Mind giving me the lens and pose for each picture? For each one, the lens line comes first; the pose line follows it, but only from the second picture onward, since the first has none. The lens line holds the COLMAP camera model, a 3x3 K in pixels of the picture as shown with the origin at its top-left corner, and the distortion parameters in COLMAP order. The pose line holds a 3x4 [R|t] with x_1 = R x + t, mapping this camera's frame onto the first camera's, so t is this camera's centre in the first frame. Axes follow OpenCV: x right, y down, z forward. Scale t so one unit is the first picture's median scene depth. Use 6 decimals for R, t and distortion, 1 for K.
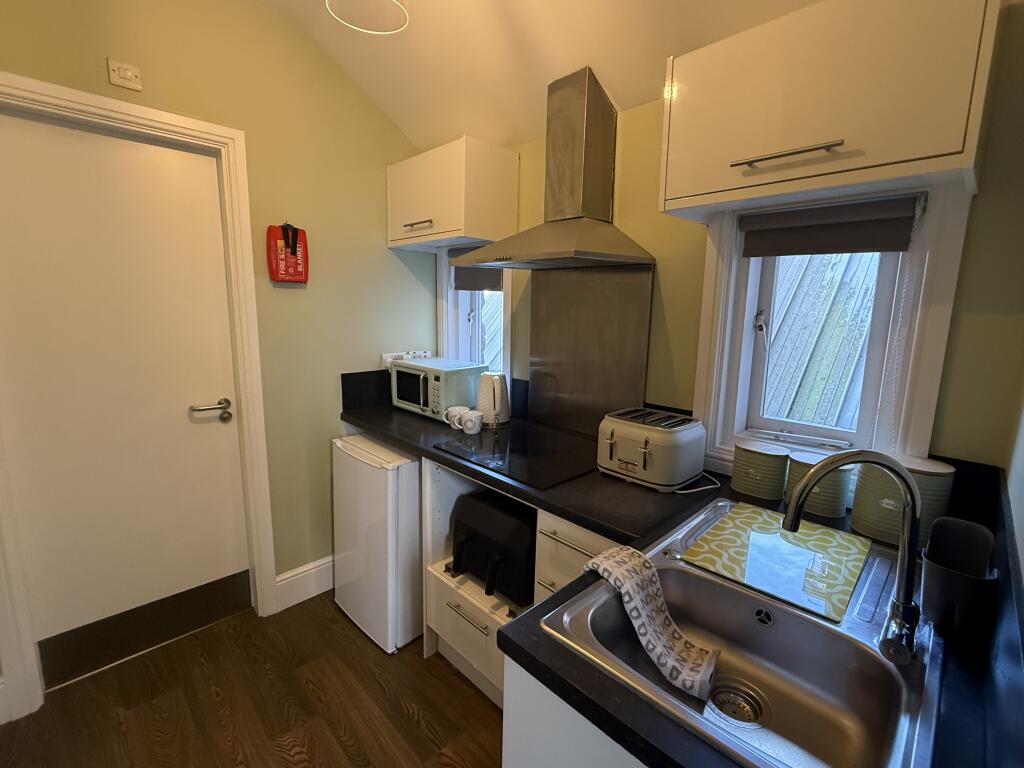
lens RADIAL K [[454.6, 0, 512.0], [0, 454.6, 384.0], [0, 0, 1]] dist [-0.000215, -0.000054]
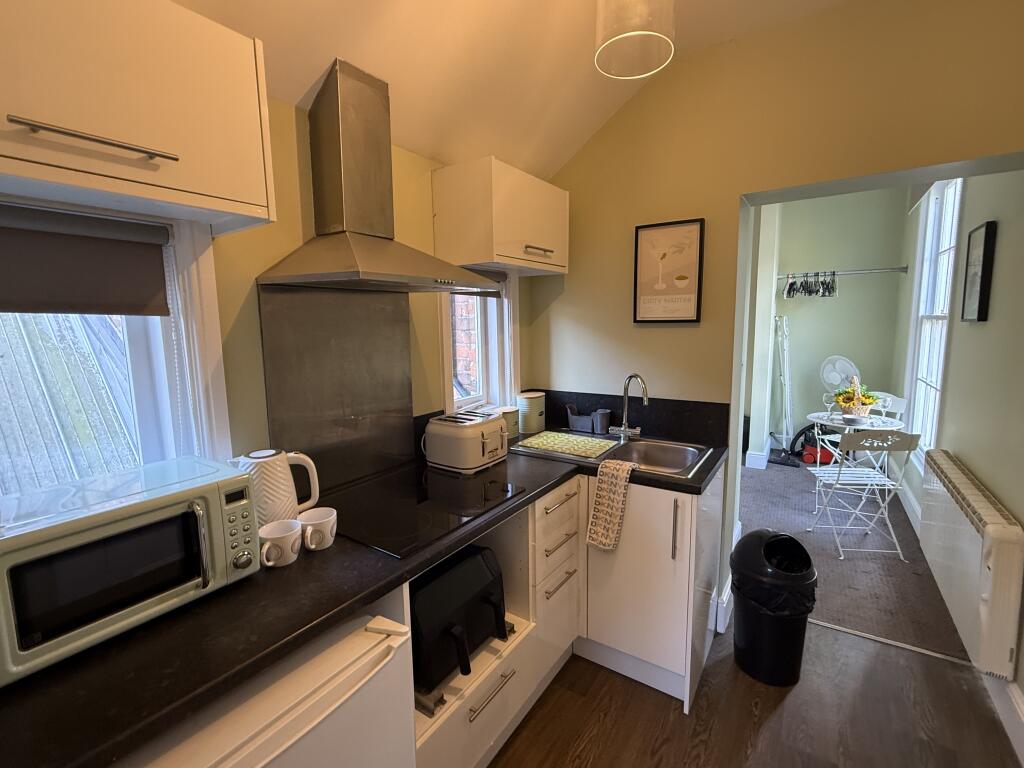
lens RADIAL K [[476.4, 0, 511.7], [0, 476.4, 377.3], [0, 0, 1]] dist [0.001389, 0.000219]
pose [[-0.208289, -0.142568, 0.967621, -0.916808], [0.166847, 0.969639, 0.178781, -0.231376], [-0.963731, 0.198683, -0.178178, 1.026919]]
